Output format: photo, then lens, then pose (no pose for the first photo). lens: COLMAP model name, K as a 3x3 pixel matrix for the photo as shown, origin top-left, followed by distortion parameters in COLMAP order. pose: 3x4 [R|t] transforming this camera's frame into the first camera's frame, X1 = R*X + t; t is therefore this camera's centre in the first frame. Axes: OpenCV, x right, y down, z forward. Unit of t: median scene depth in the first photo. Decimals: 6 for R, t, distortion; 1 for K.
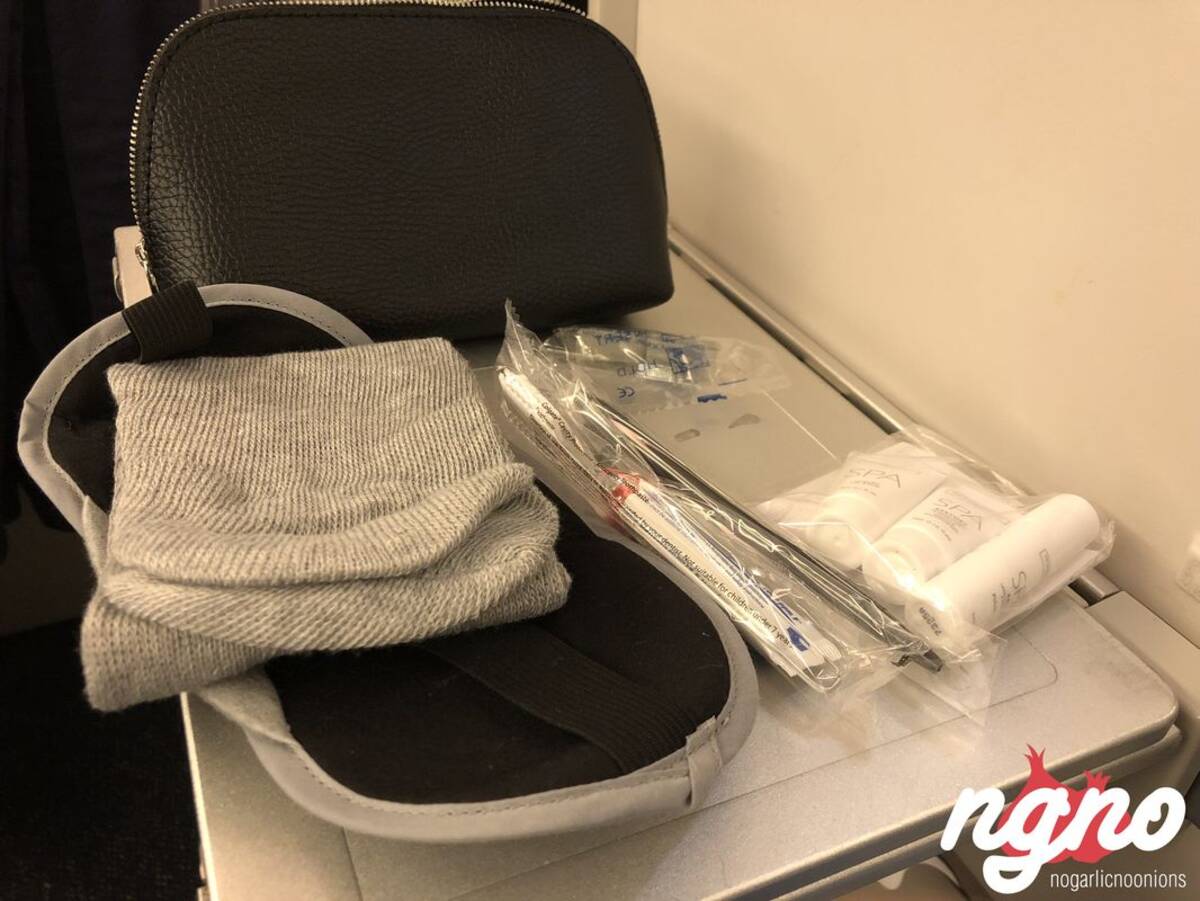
lens RADIAL K [[1039.5, 0, 600.0], [0, 1039.5, 450.5], [0, 0, 1]] dist [0.079069, -0.242583]
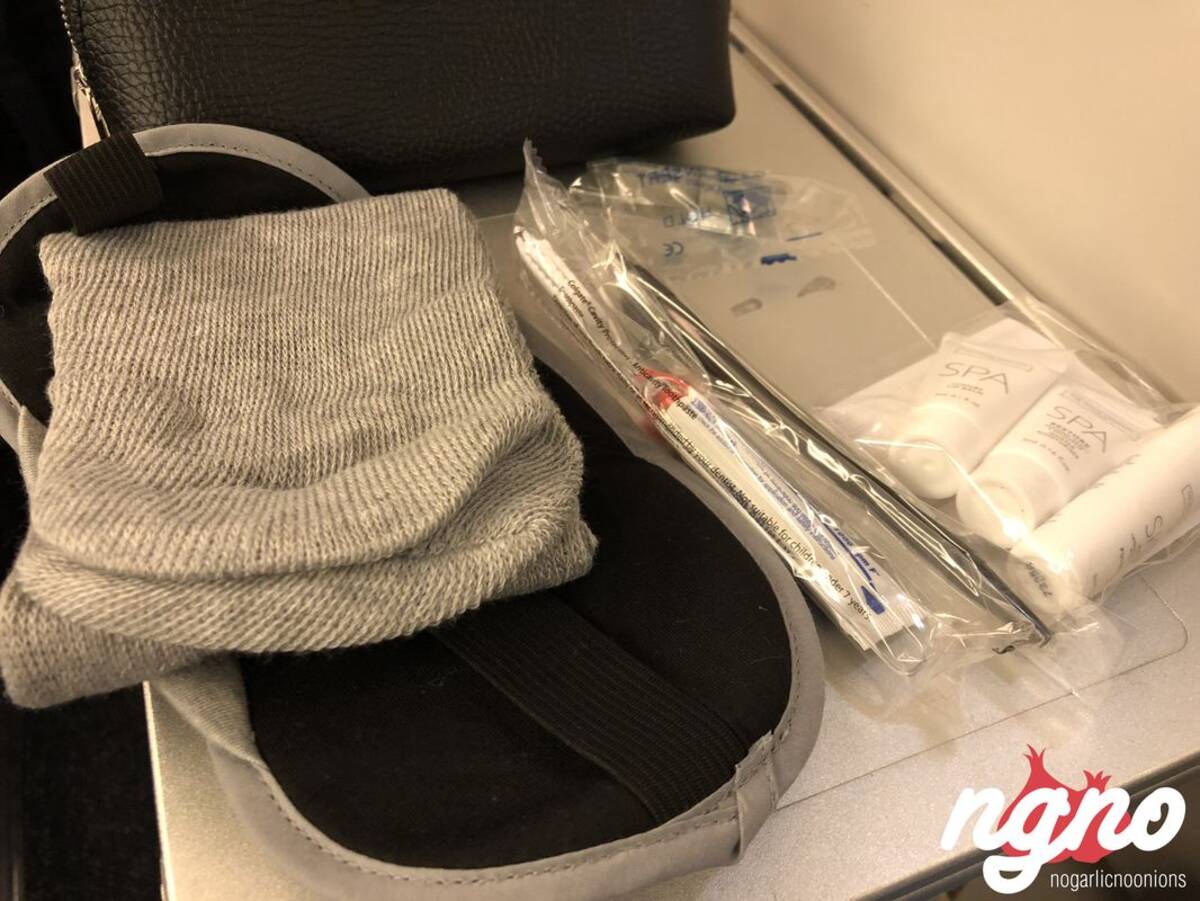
lens RADIAL K [[1024.9, 0, 600.0], [0, 1024.9, 450.5], [0, 0, 1]] dist [-0.013098, 0.020372]
pose [[0.998822, 0.014844, -0.046193, 0.008333], [-0.003862, 0.973355, 0.229271, -0.112099], [0.048365, -0.228822, 0.972266, 0.218748]]
